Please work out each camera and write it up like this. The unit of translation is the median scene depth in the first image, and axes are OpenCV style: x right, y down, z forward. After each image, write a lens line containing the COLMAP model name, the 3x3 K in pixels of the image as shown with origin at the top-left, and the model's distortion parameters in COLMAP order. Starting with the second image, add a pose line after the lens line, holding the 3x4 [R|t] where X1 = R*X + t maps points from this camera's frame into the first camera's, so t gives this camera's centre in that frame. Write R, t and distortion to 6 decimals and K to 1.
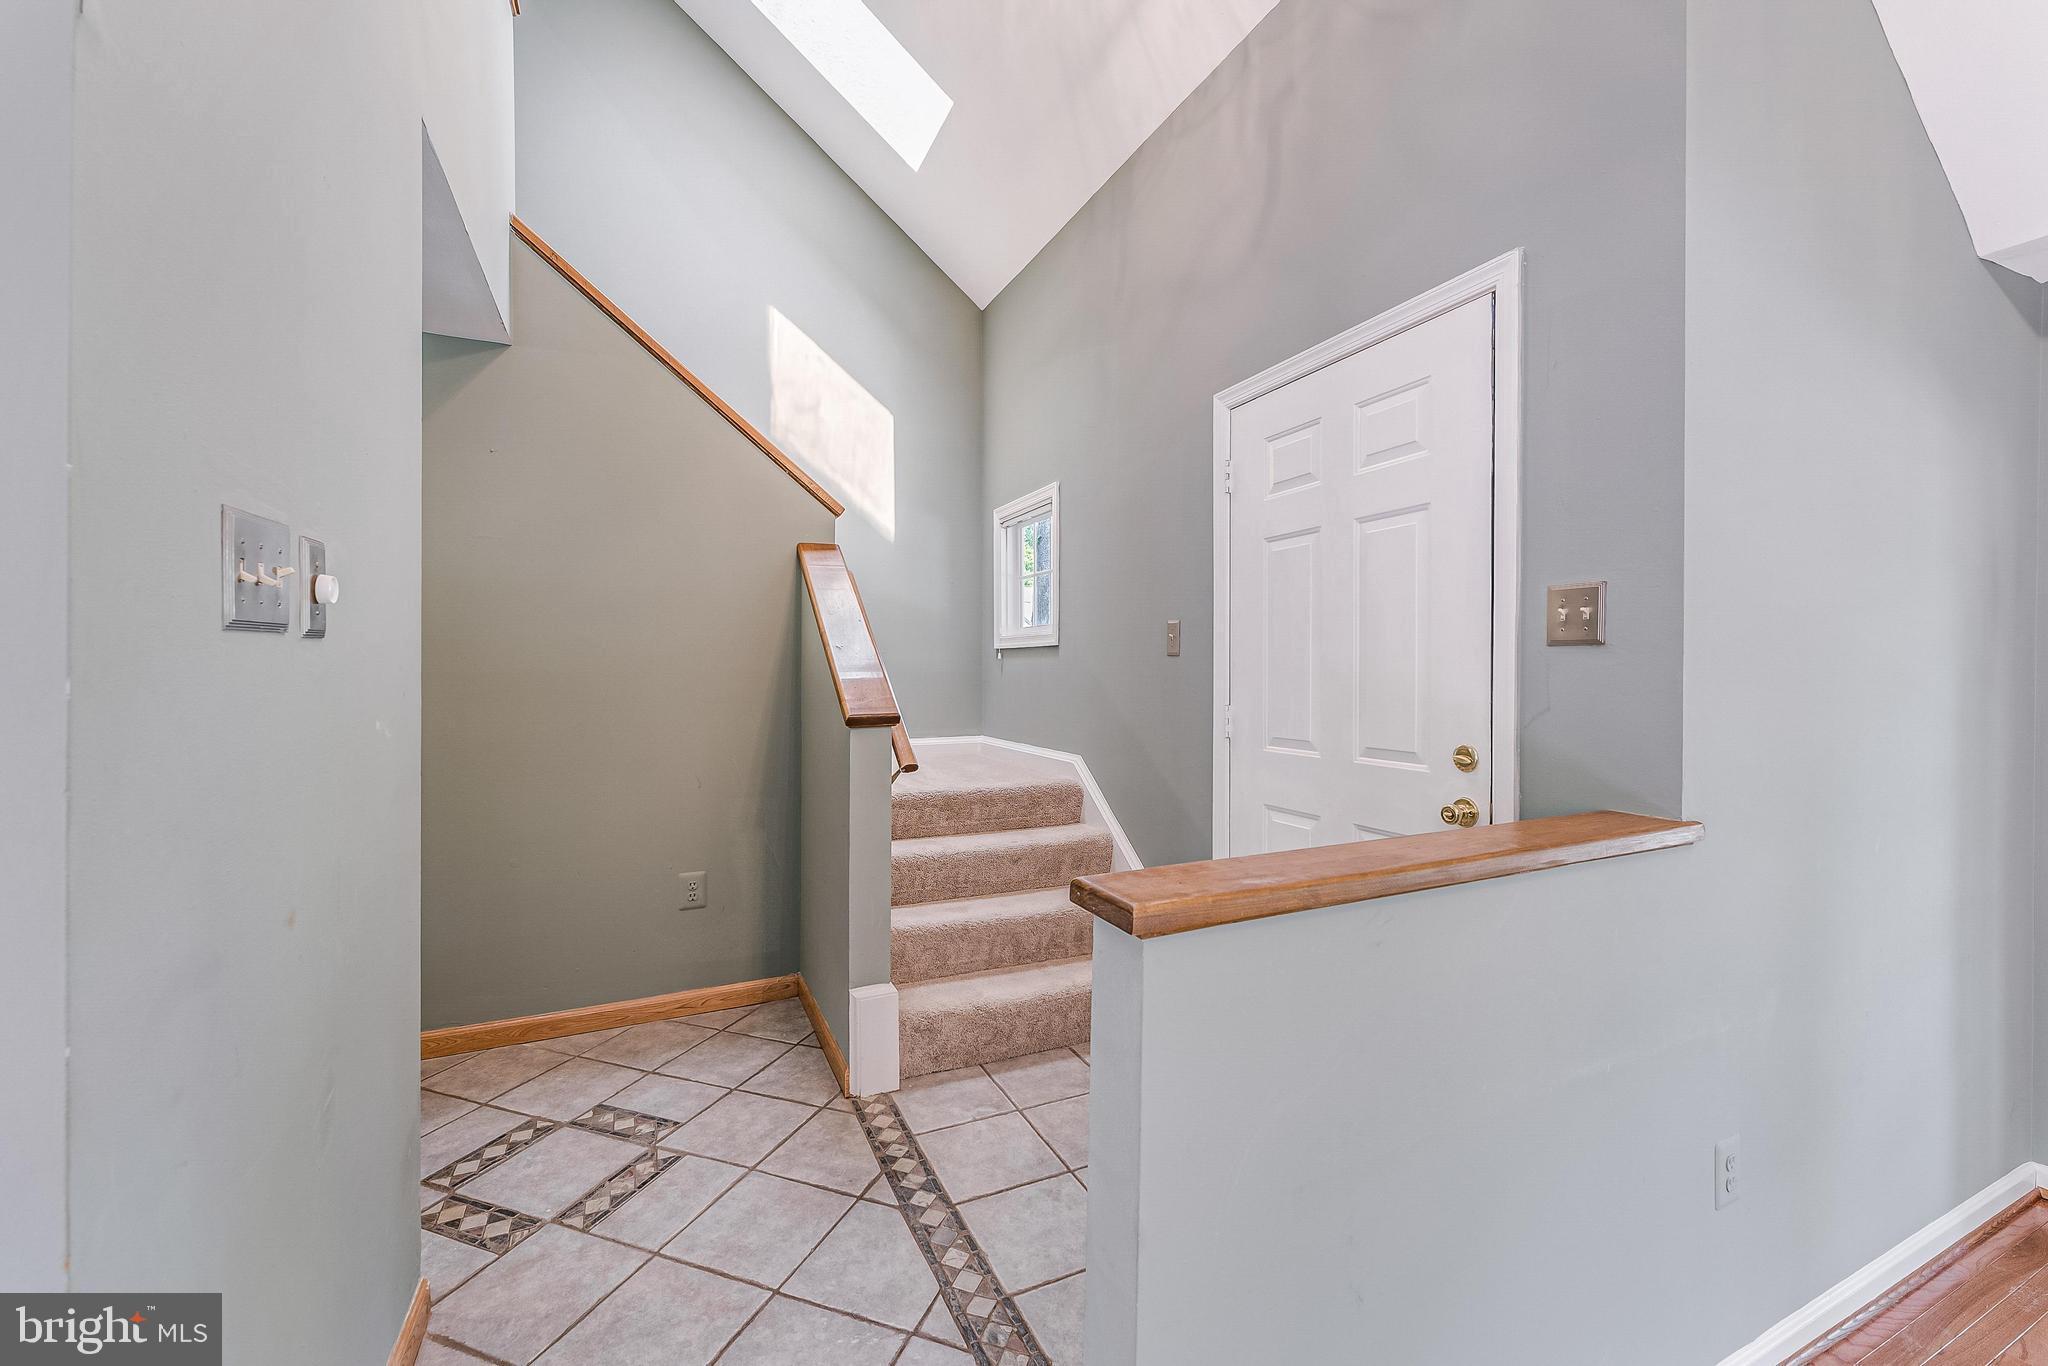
lens RADIAL K [[831.7, 0, 1039.2], [0, 831.7, 669.3], [0, 0, 1]] dist [0.001782, -0.000008]
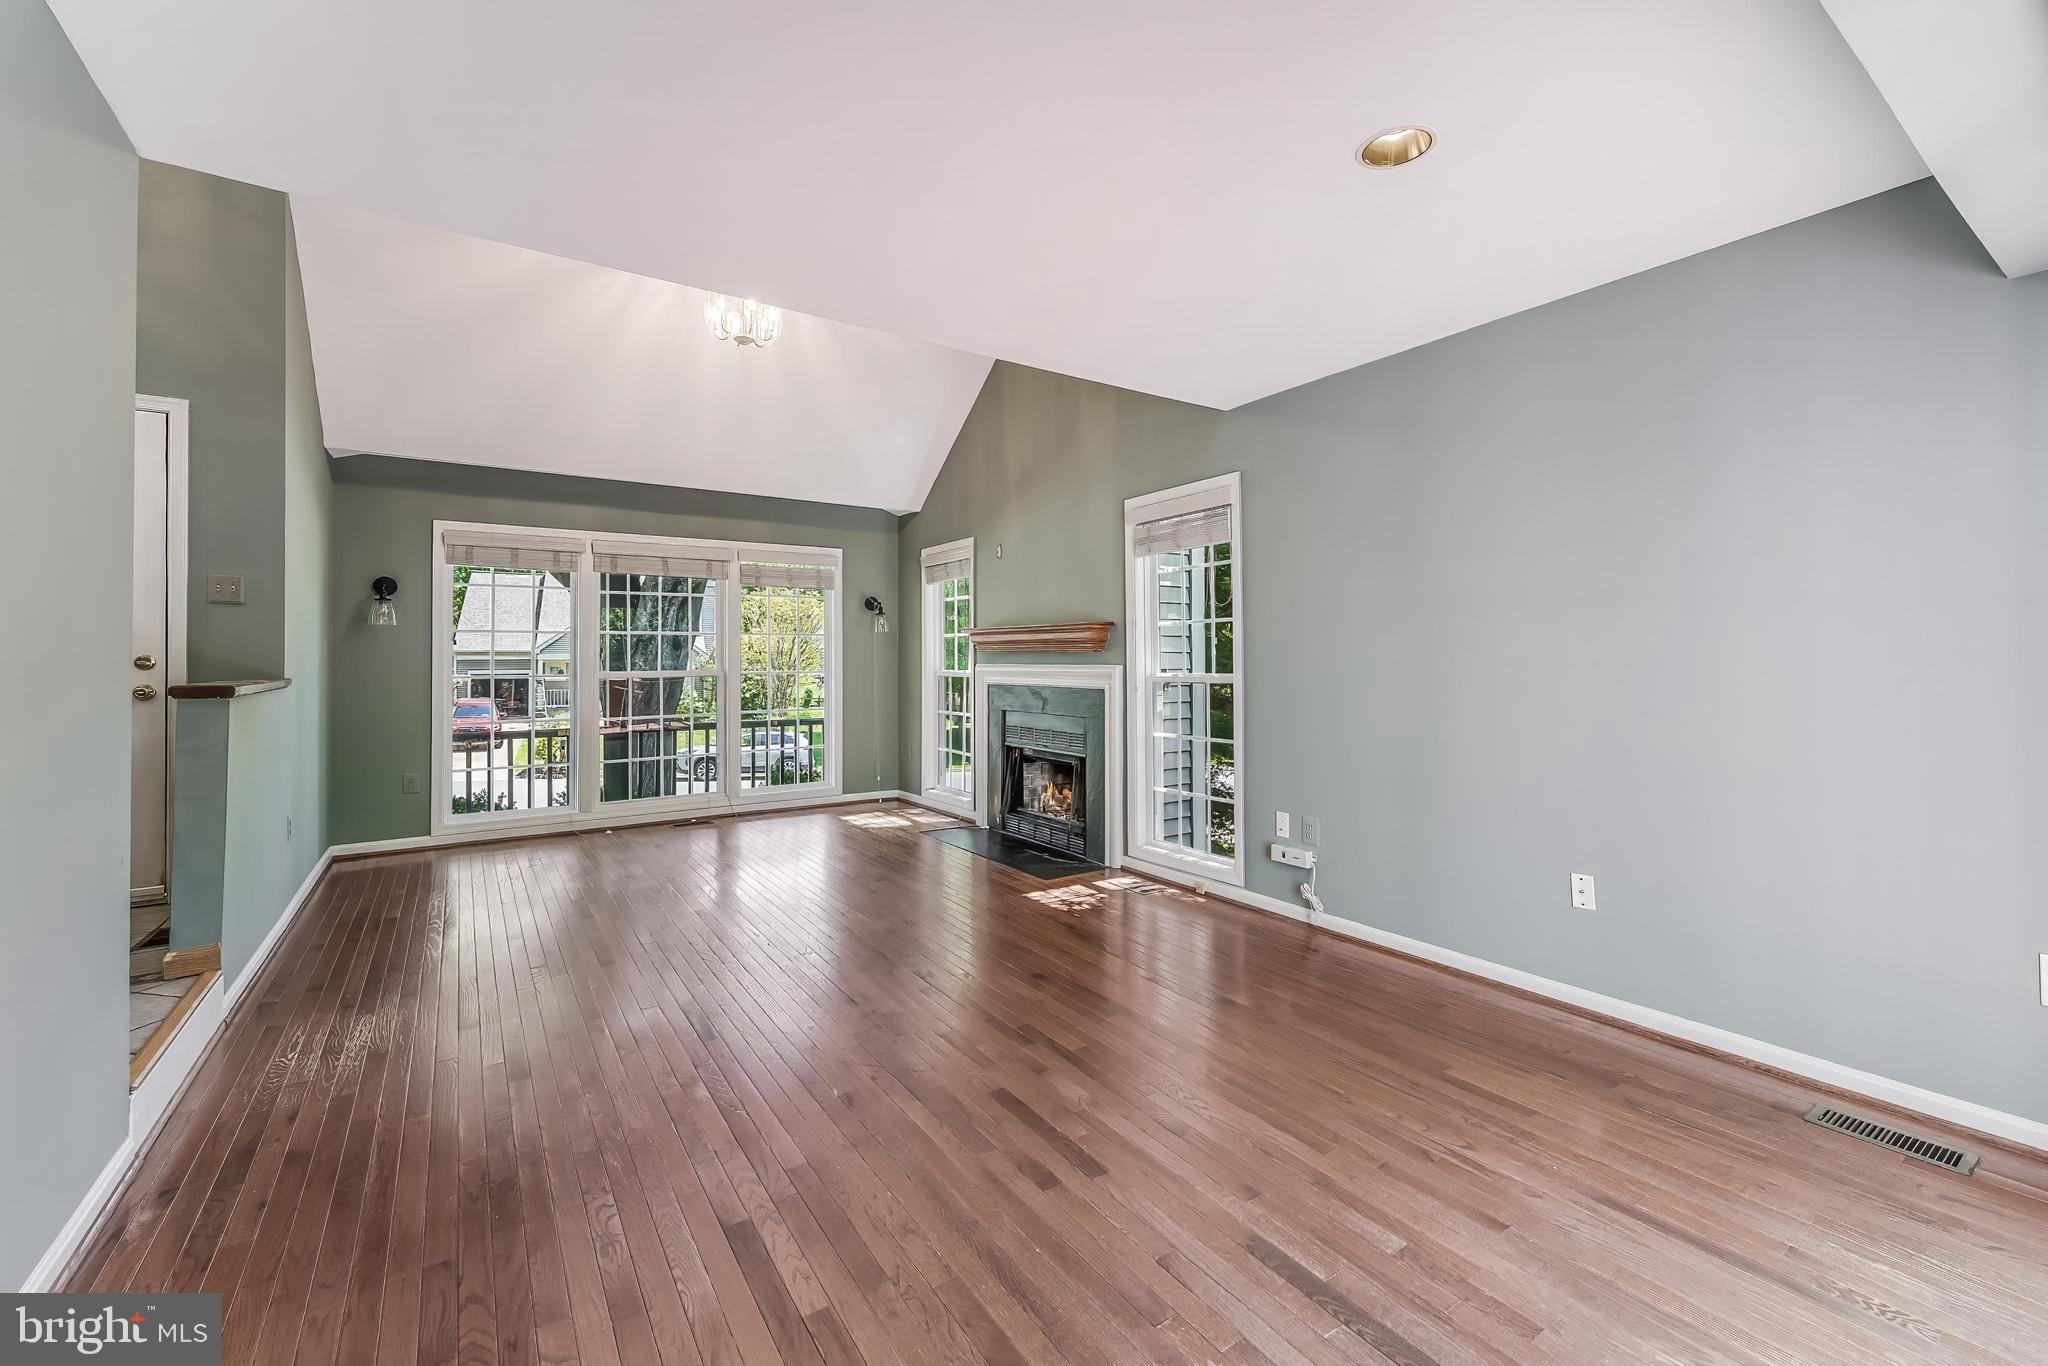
lens RADIAL K [[831.7, 0, 1039.2], [0, 831.7, 669.3], [0, 0, 1]] dist [0.001782, -0.000008]
pose [[-0.161058, -0.005088, 0.986932, -1.299970], [0.000844, 0.999986, 0.005293, 0.095253], [-0.986945, 0.001685, -0.161052, -0.514436]]
